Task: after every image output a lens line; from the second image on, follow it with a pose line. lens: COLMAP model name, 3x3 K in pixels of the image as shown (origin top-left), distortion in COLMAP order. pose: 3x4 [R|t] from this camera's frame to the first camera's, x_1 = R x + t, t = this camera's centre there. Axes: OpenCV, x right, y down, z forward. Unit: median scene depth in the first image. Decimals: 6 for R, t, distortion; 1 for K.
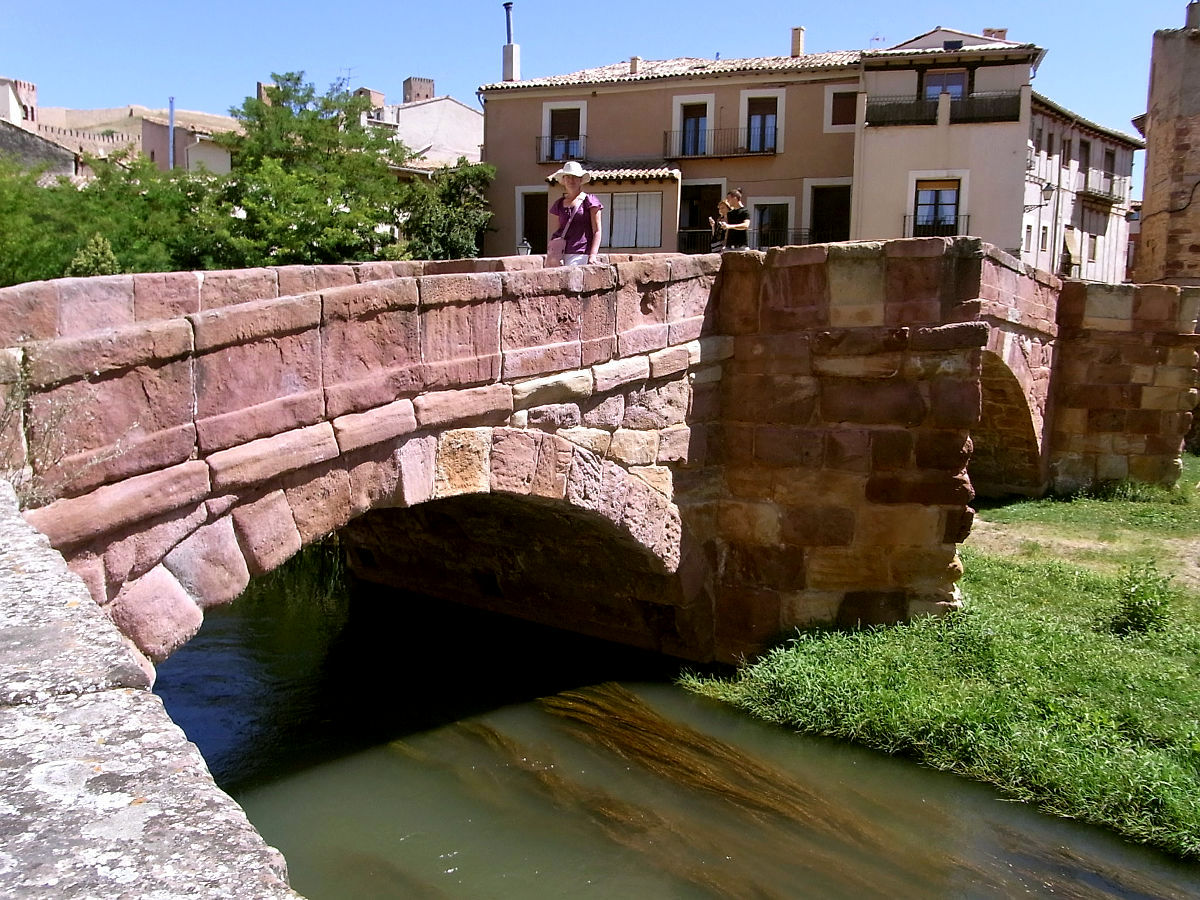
lens RADIAL K [[1030.2, 0, 548.7], [0, 1030.2, 405.1], [0, 0, 1]] dist [-0.030041, 0.014993]
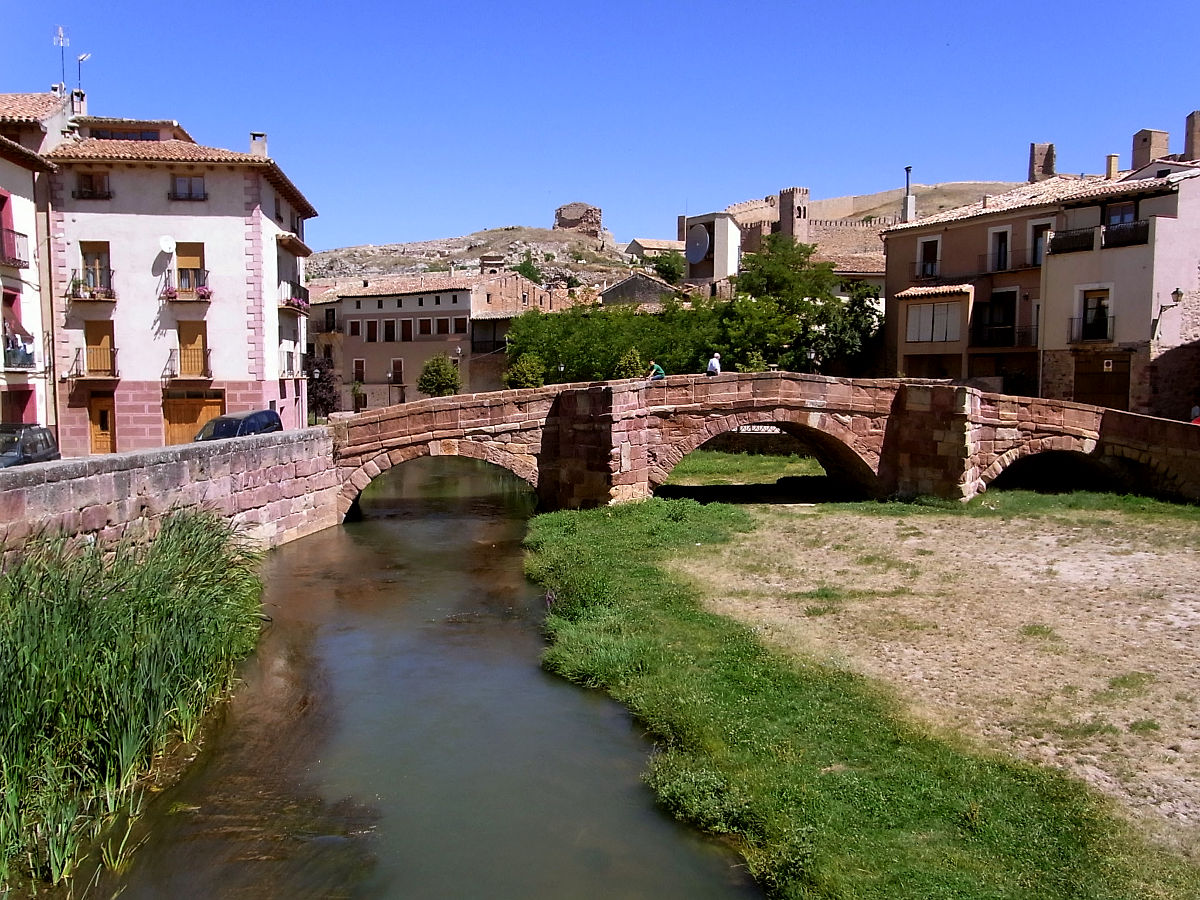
lens RADIAL K [[1030.2, 0, 600.9], [0, 1030.2, 452.1], [0, 0, 1]] dist [-0.030041, 0.014993]
pose [[0.727513, 0.040643, -0.684889, 1.386568], [-0.038610, 0.999087, 0.018276, -0.011254], [0.685006, 0.013148, 0.728418, -0.703800]]
